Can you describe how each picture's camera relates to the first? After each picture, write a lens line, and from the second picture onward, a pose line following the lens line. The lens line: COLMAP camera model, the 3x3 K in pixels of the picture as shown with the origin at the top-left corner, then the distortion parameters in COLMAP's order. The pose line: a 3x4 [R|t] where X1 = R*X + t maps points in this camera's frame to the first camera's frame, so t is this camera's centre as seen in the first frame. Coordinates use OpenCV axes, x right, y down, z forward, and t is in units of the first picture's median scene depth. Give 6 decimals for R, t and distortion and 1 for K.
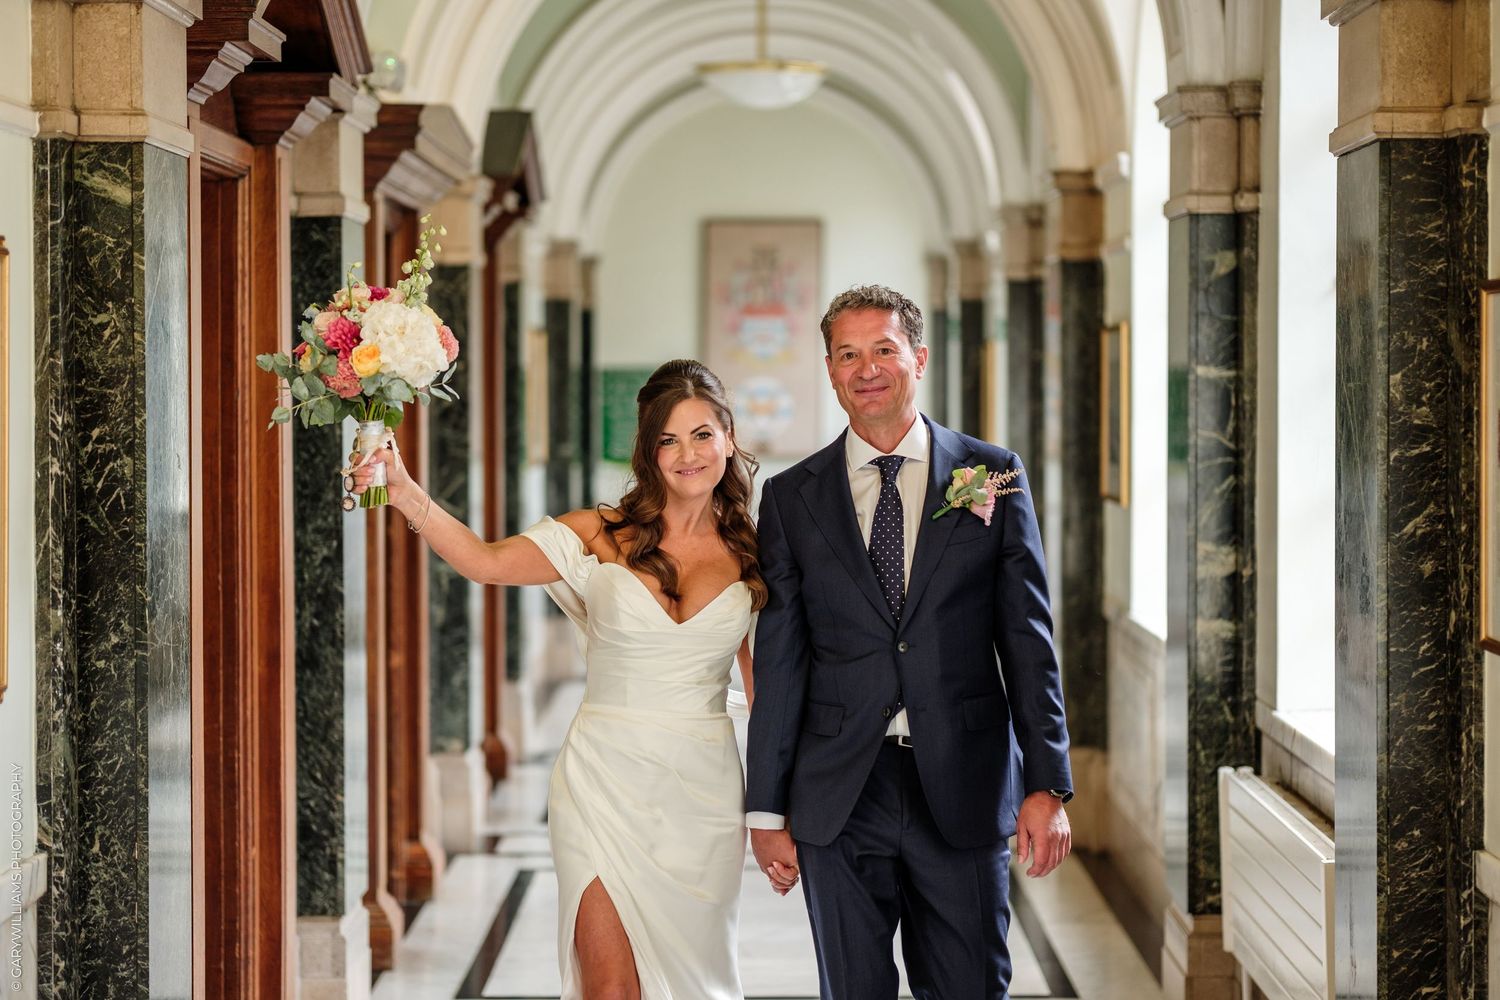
lens RADIAL K [[3777.2, 0, 750.0], [0, 3777.2, 500.0], [0, 0, 1]] dist [0.268679, 0.398361]
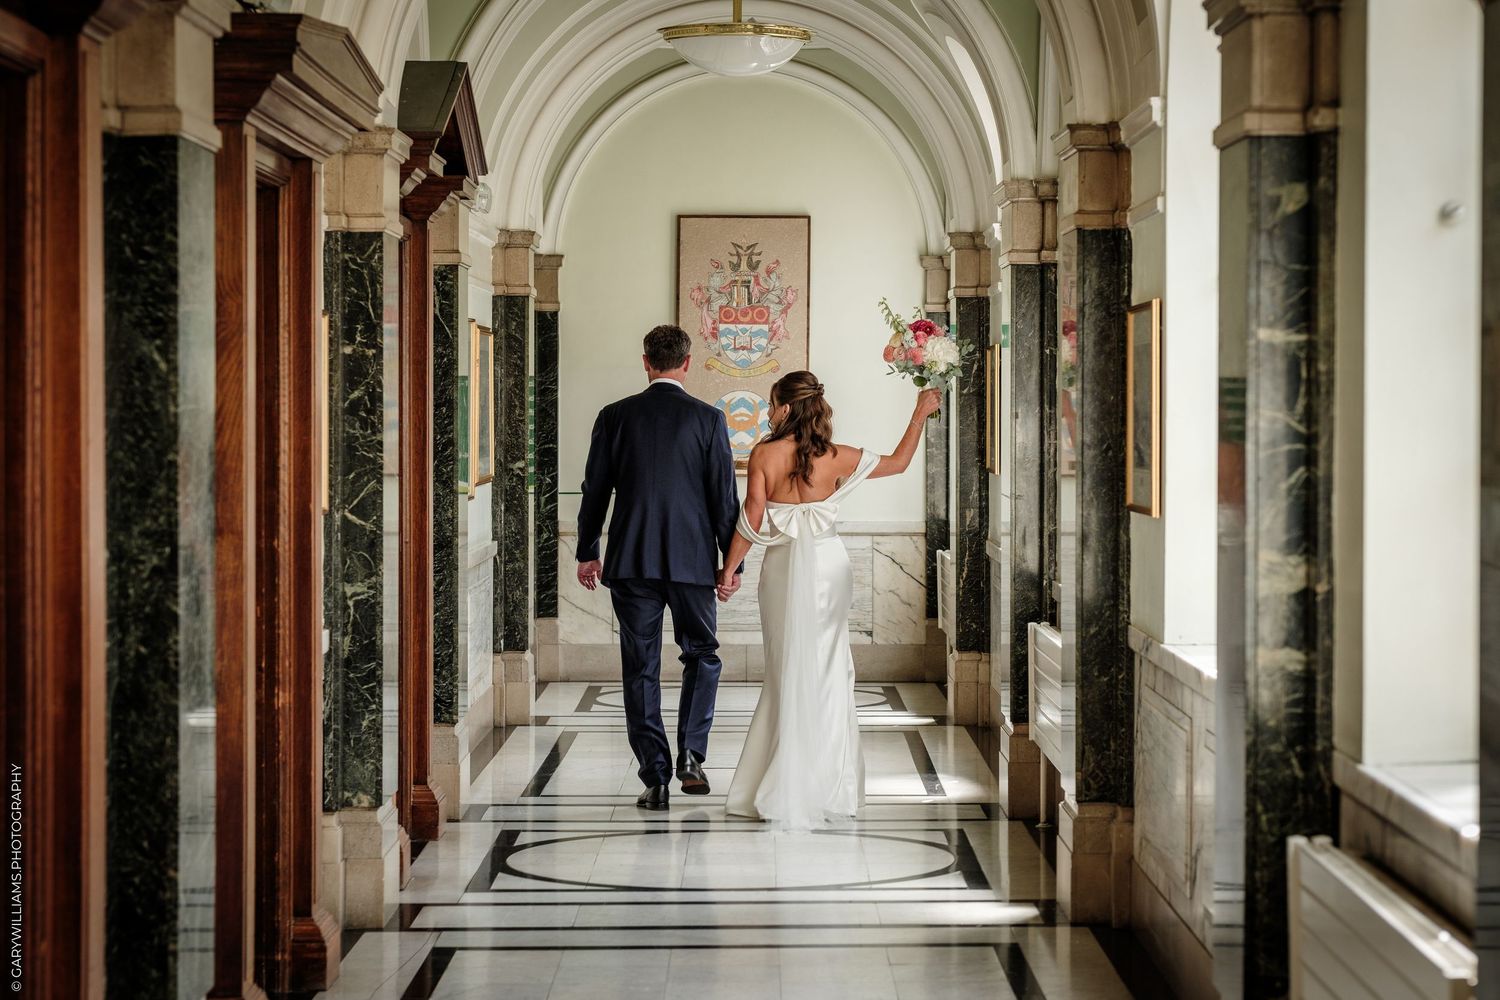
lens RADIAL K [[3777.2, 0, 750.0], [0, 3777.2, 500.0], [0, 0, 1]] dist [0.268679, 0.398361]
pose [[0.999998, 0.001695, -0.000403, 0.012043], [-0.001699, 0.999936, -0.011165, 0.009636], [0.000384, 0.011165, 0.999938, 0.207193]]
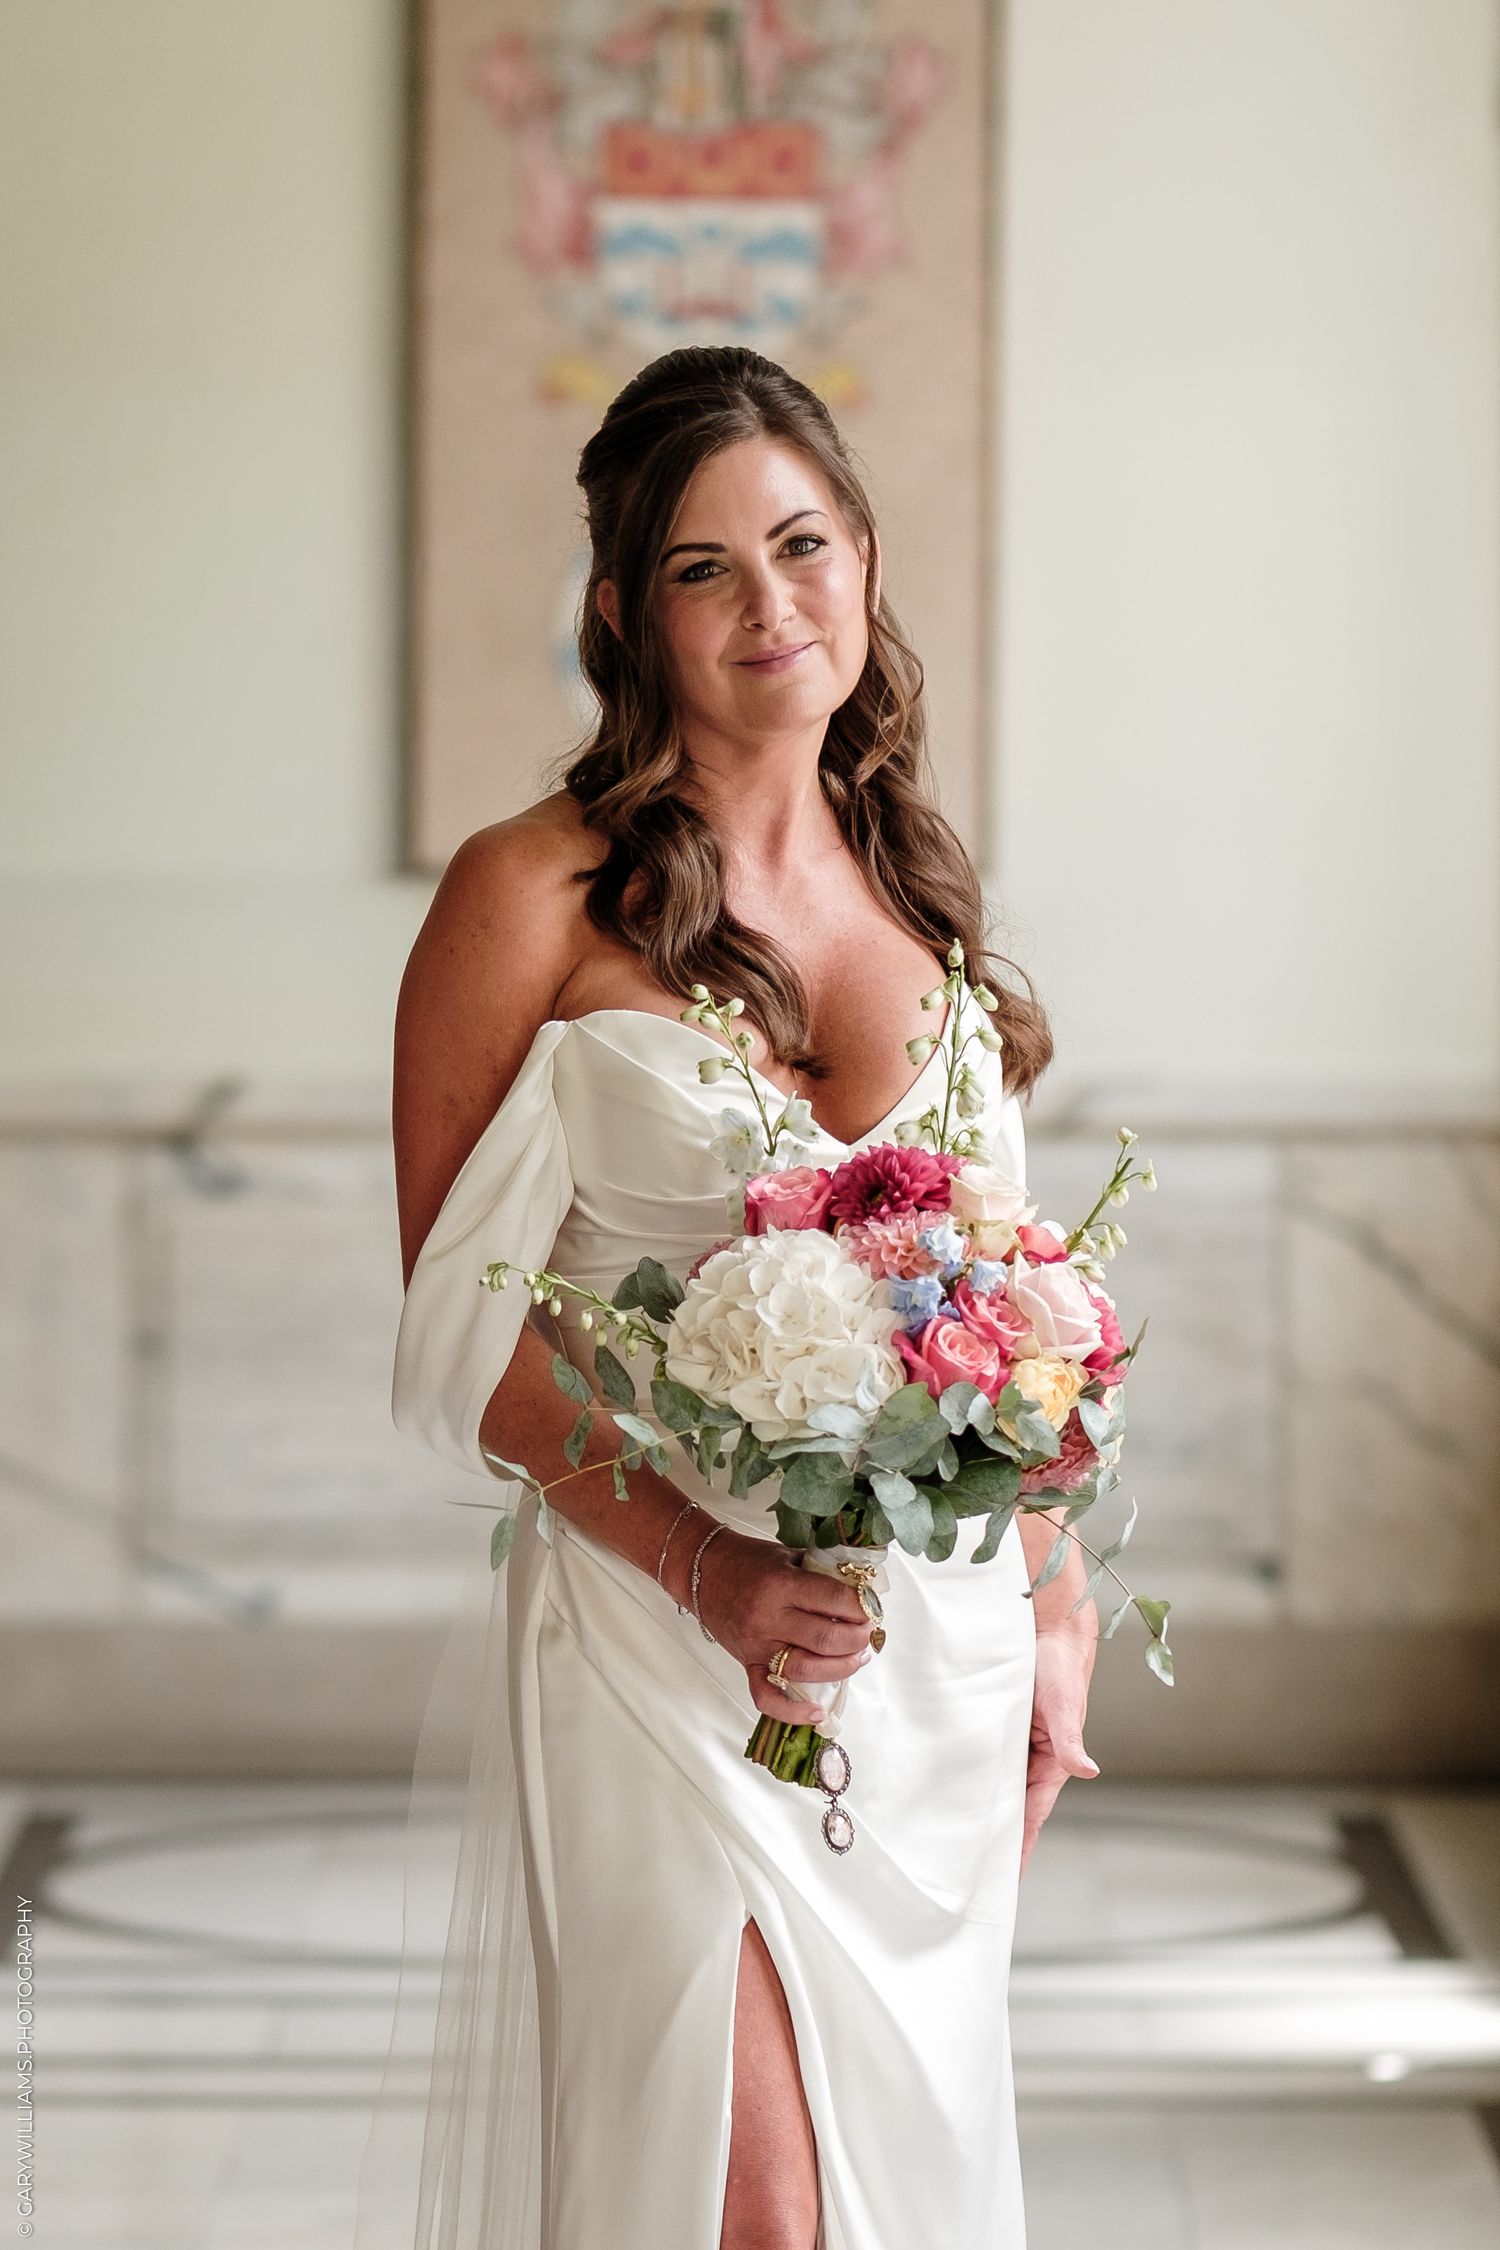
lens RADIAL K [[5665.7, 0, 750.0], [0, 5665.7, 1125.0], [0, 0, 1]] dist [0.268679, 0.398361]
pose [[0.999994, -0.003244, -0.001090, 0.012431], [0.003302, 0.998325, 0.057762, -0.009376], [0.000901, -0.057766, 0.998330, 0.759677]]
